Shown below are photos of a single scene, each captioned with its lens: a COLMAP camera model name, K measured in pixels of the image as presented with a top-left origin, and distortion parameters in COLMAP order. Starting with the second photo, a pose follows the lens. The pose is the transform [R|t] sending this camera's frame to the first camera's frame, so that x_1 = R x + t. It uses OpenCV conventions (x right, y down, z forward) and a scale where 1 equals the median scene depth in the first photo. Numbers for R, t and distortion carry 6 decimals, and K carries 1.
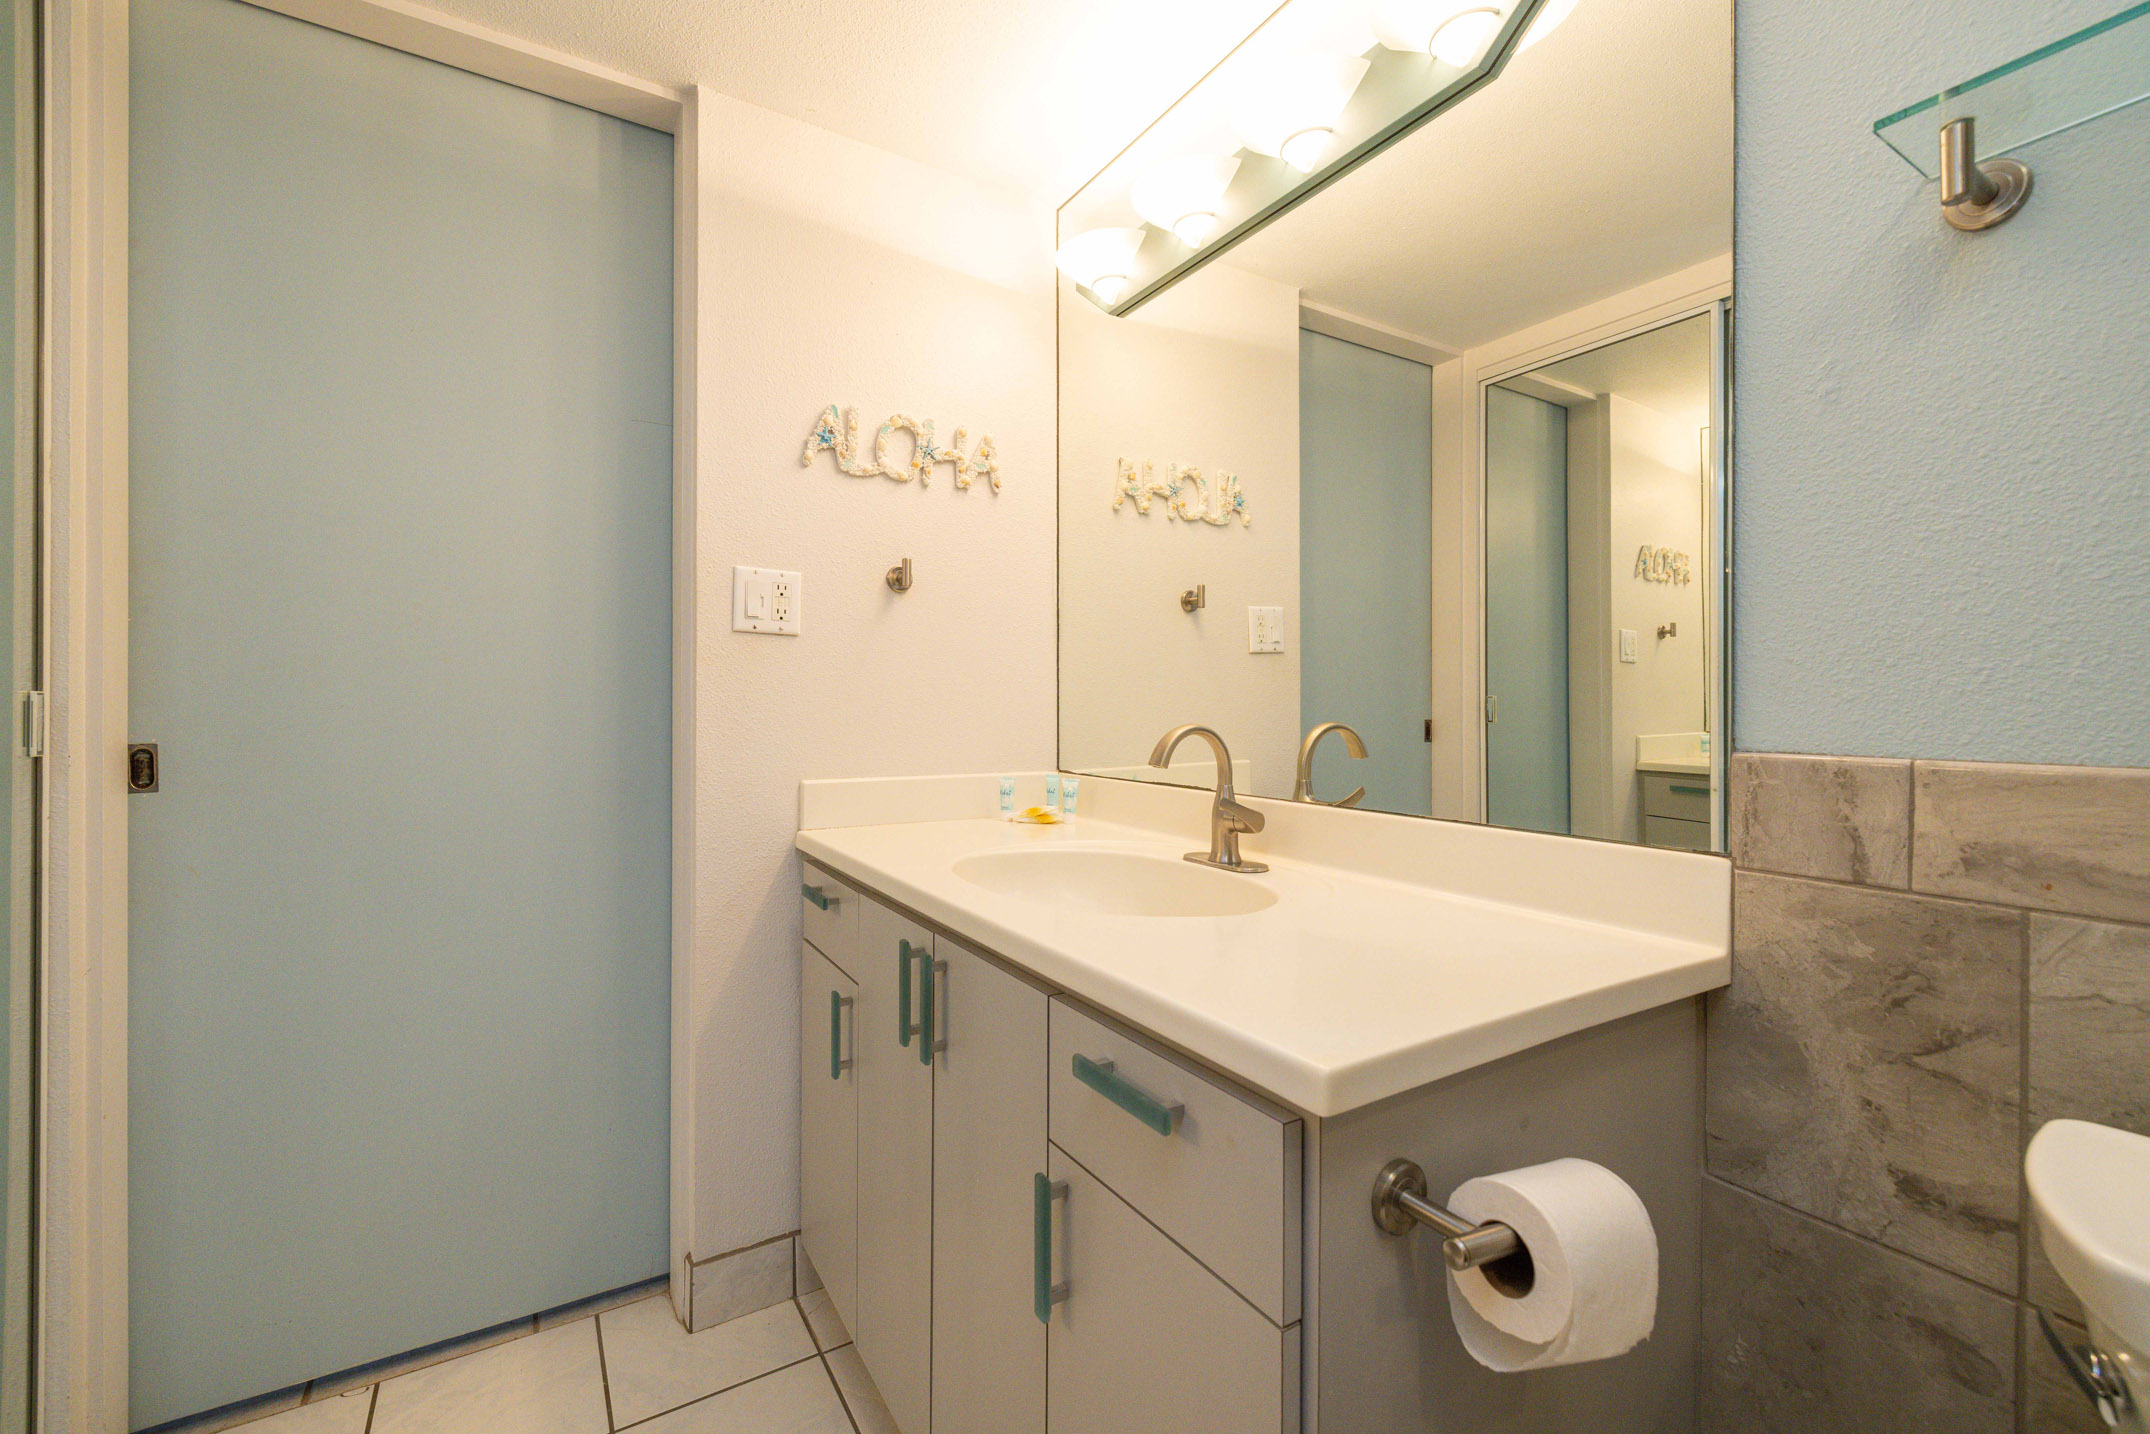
lens RADIAL K [[899.1, 0, 1073.4], [0, 899.1, 701.5], [0, 0, 1]] dist [0.001182, 0.000444]
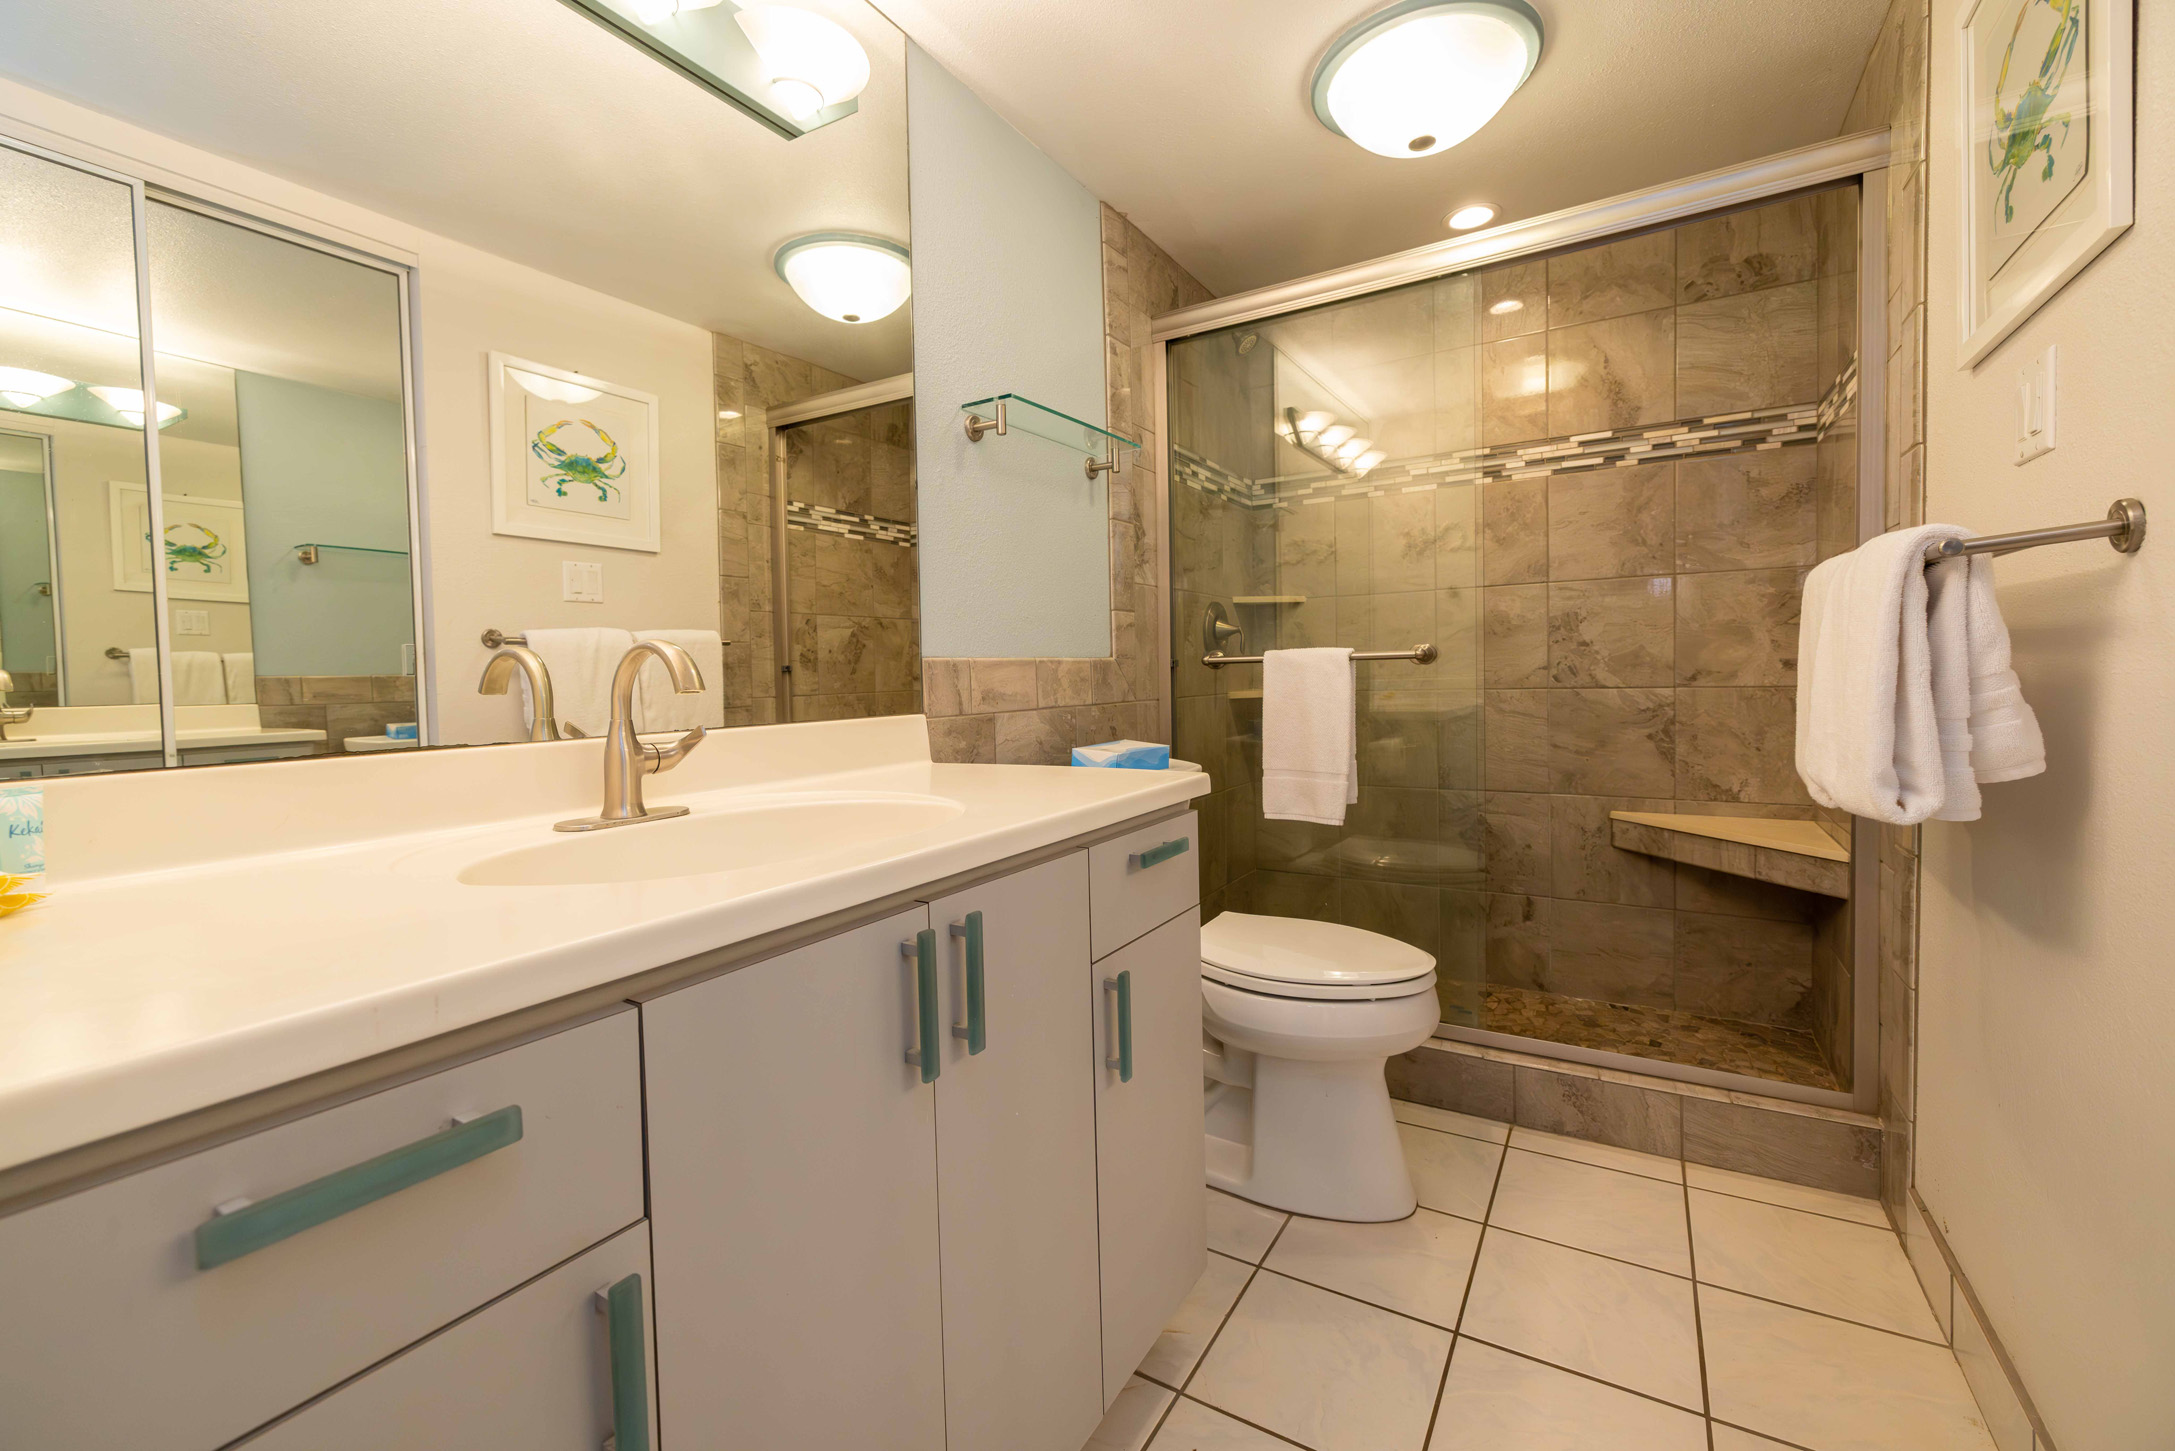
lens RADIAL K [[933.4, 0, 1082.1], [0, 933.4, 675.9], [0, 0, 1]] dist [0.001167, 0.000630]
pose [[-0.462526, 0.004419, 0.886595, -1.269561], [0.017398, 0.999840, 0.004093, 0.101951], [-0.886435, 0.017318, -0.462529, 1.767137]]
